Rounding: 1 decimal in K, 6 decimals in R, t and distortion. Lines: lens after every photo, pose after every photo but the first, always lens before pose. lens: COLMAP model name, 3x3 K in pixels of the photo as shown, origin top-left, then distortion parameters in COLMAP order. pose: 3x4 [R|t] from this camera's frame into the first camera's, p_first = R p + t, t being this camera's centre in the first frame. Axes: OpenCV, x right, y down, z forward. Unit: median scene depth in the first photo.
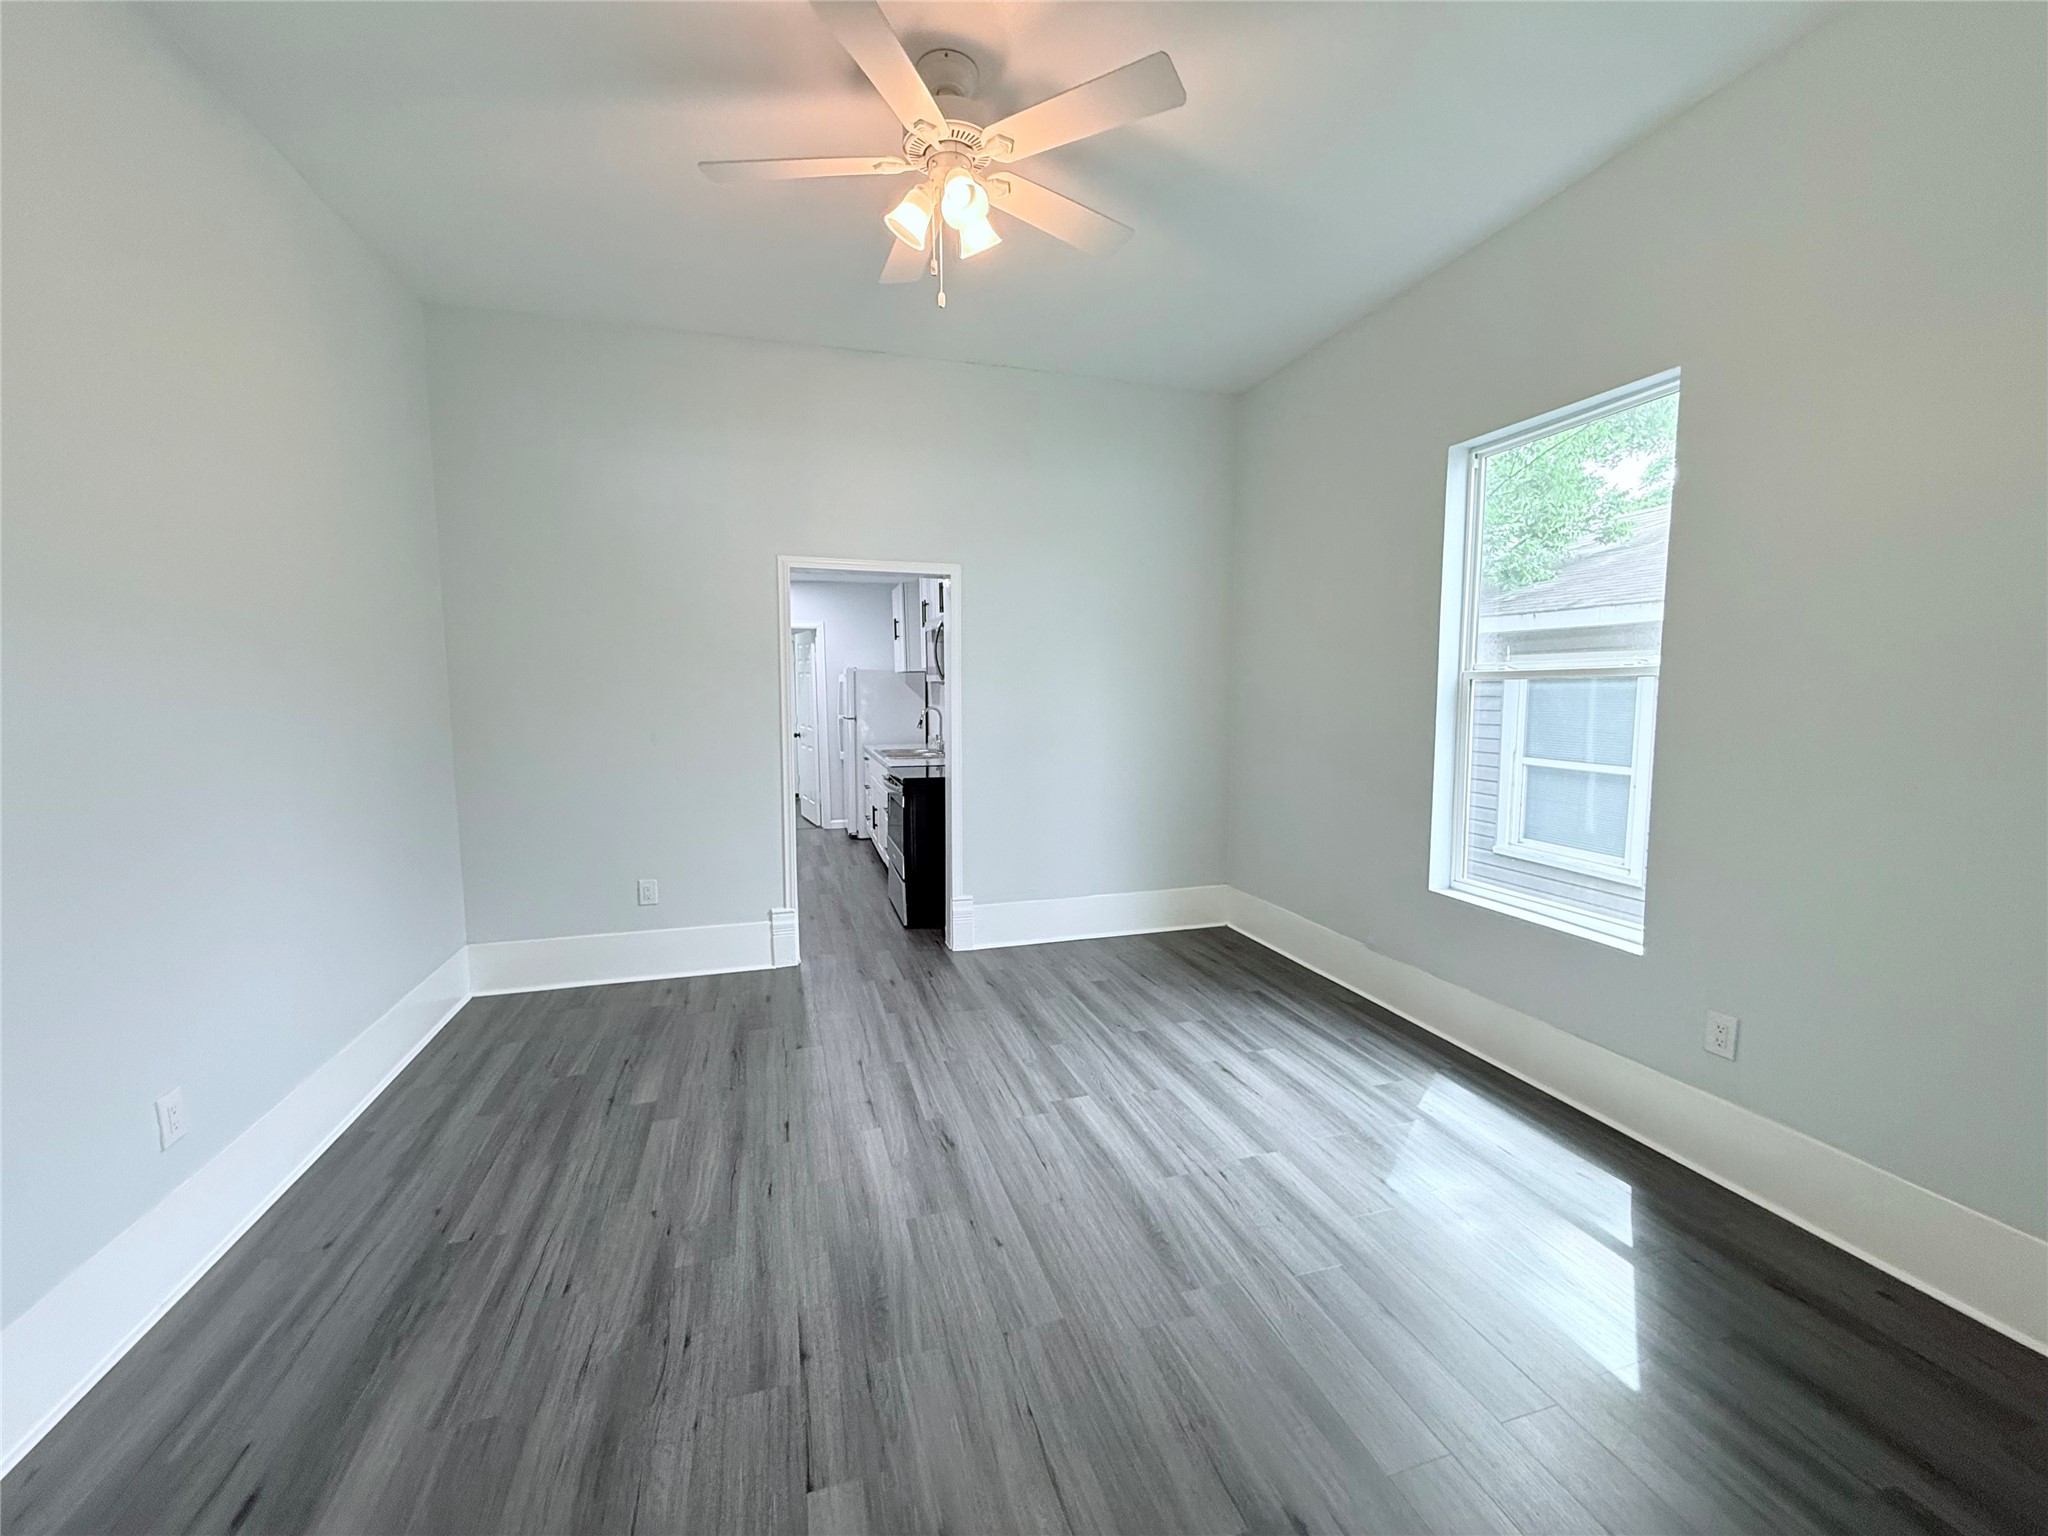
lens RADIAL K [[820.0, 0, 1024.0], [0, 820.0, 768.0], [0, 0, 1]] dist [-0.000536, 0.000239]
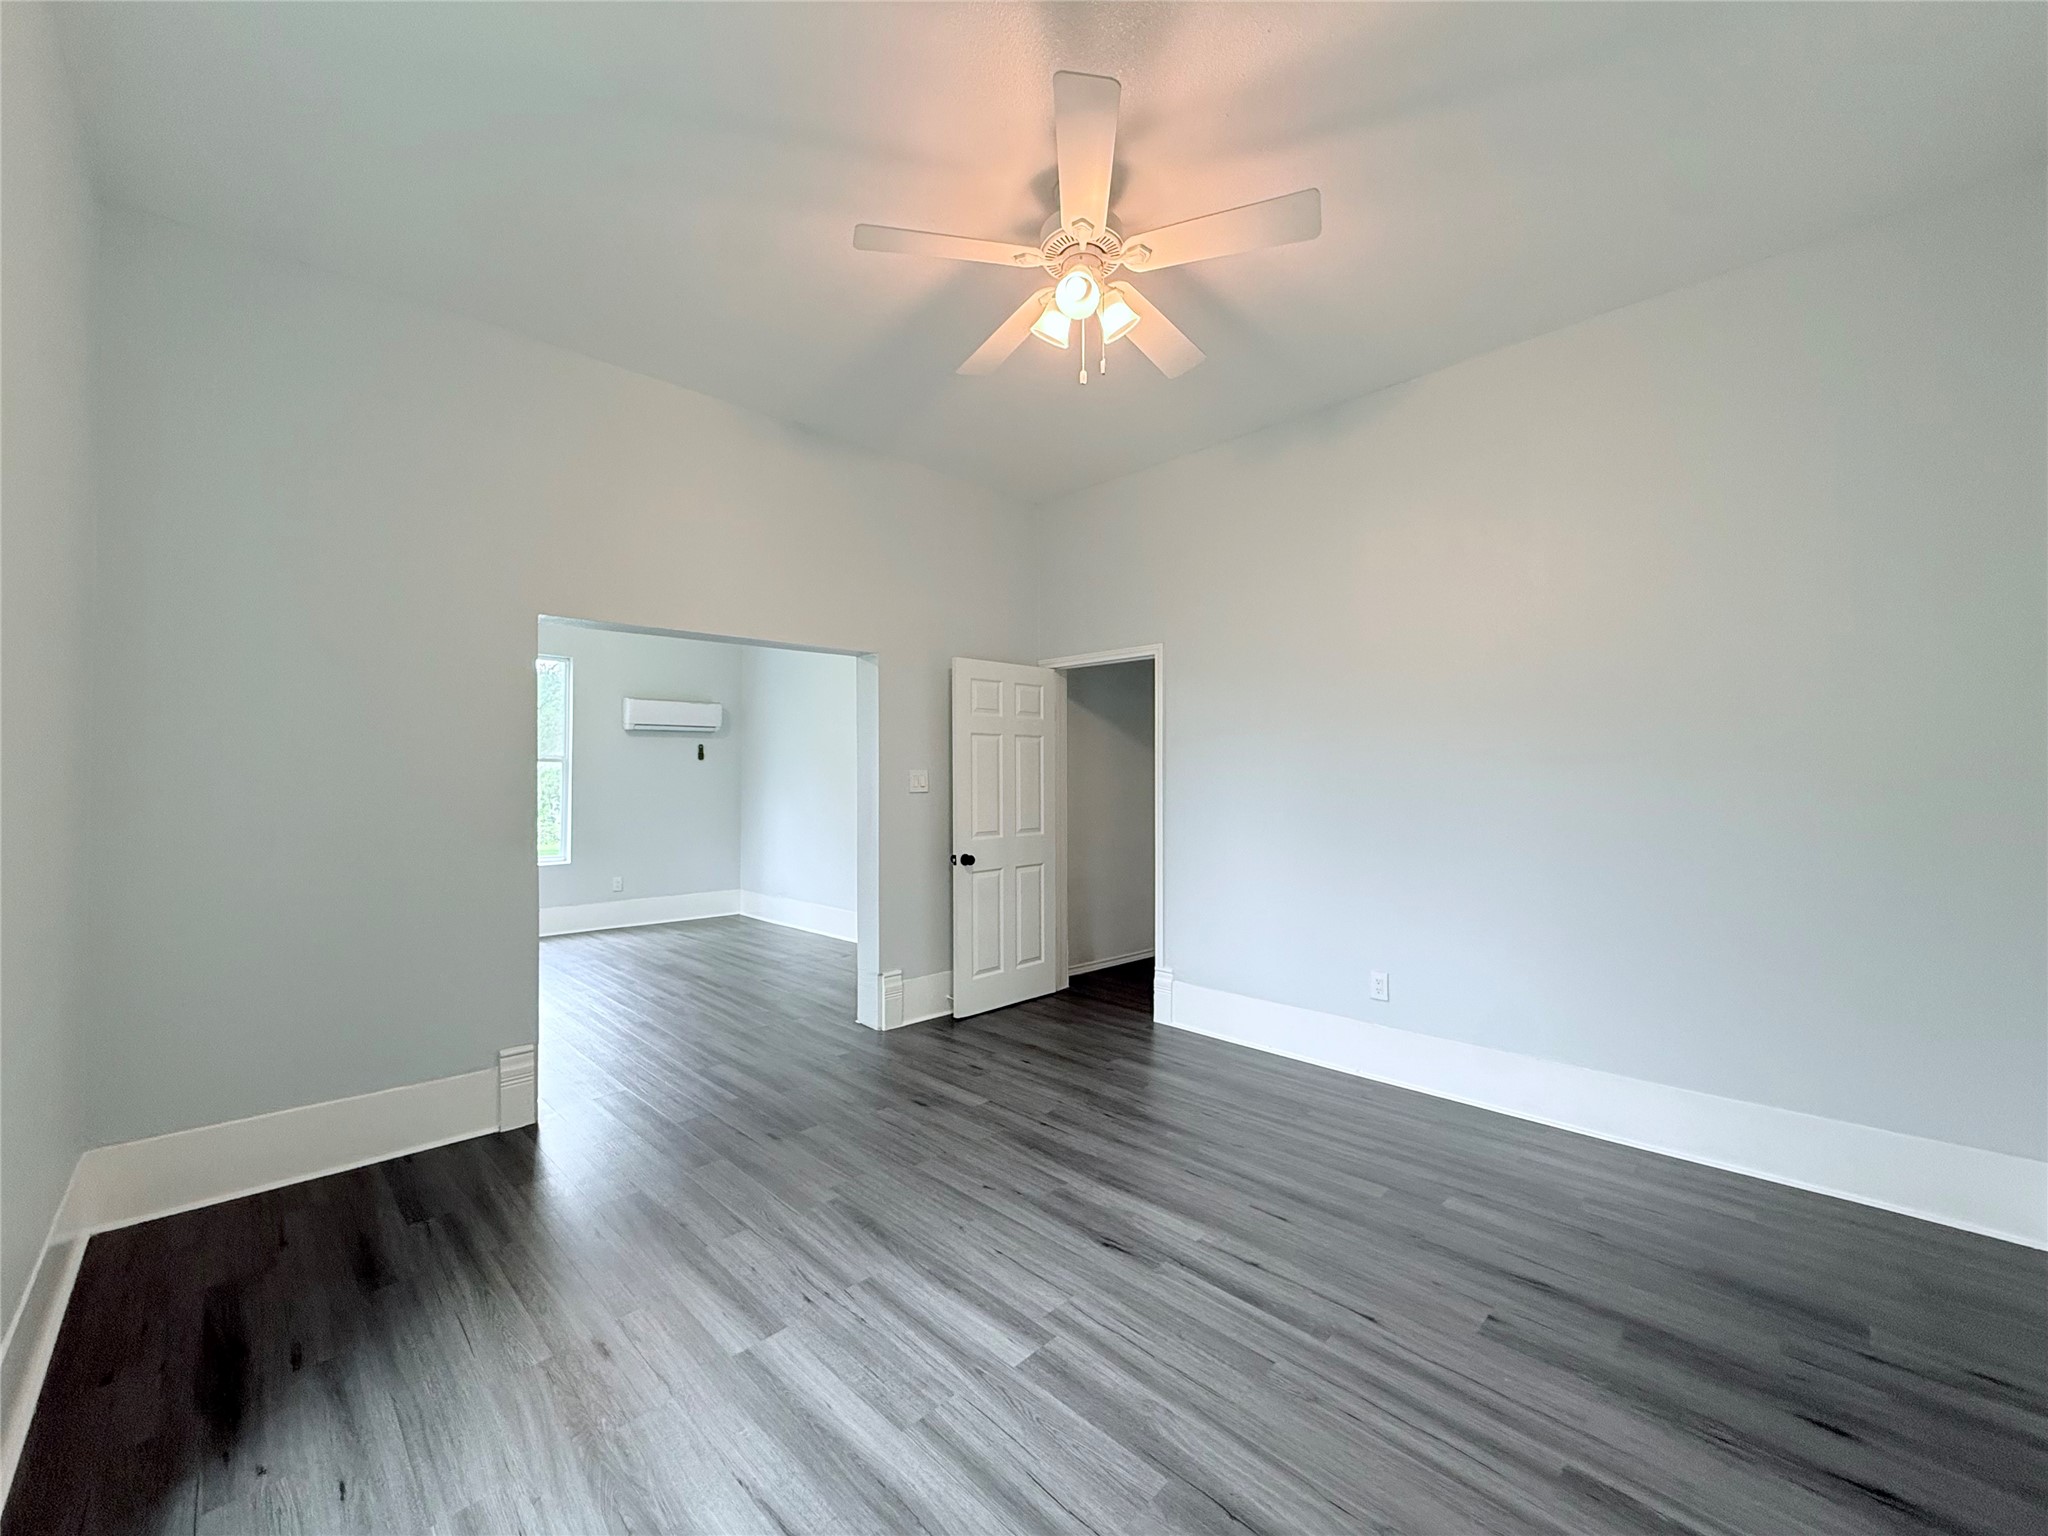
lens RADIAL K [[820.0, 0, 1024.0], [0, 820.0, 768.0], [0, 0, 1]] dist [-0.000536, 0.000239]
pose [[-0.884299, 0.001182, -0.466920, 0.439643], [-0.040205, 0.996090, 0.078665, -0.144691], [0.465188, 0.088336, -0.880794, 1.800420]]
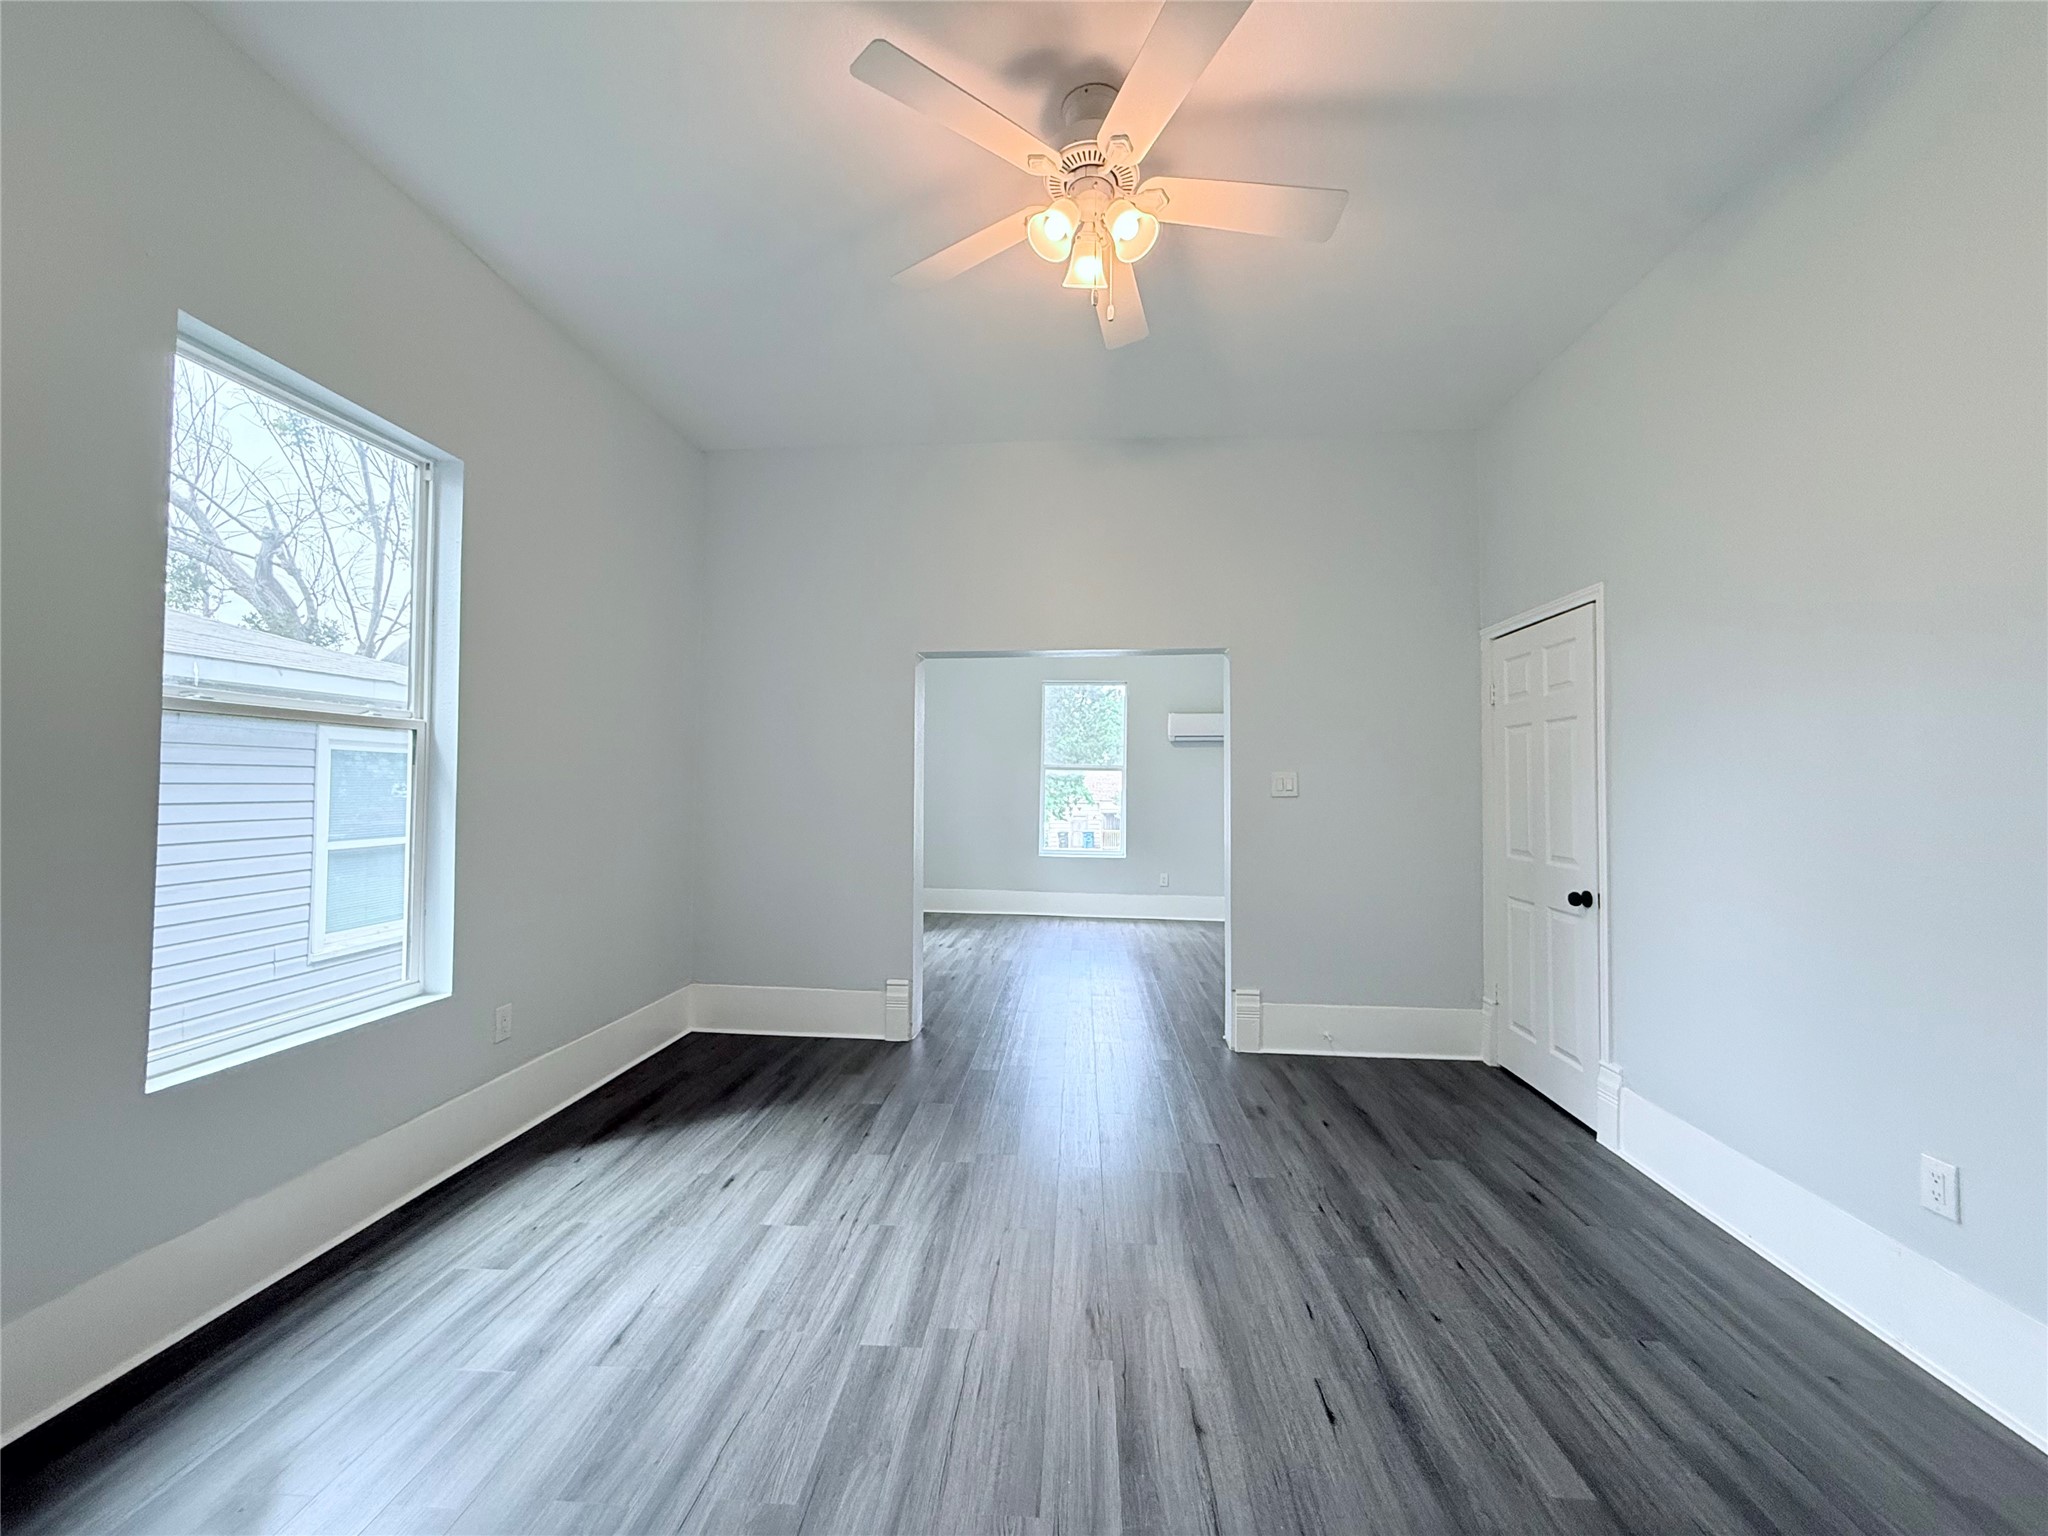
lens RADIAL K [[820.0, 0, 1024.0], [0, 820.0, 768.0], [0, 0, 1]] dist [-0.000536, 0.000239]
pose [[-0.933039, 0.004631, 0.359746, -0.328656], [0.029290, 0.997576, 0.063123, -0.112793], [-0.358582, 0.069433, -0.930913, 1.797171]]
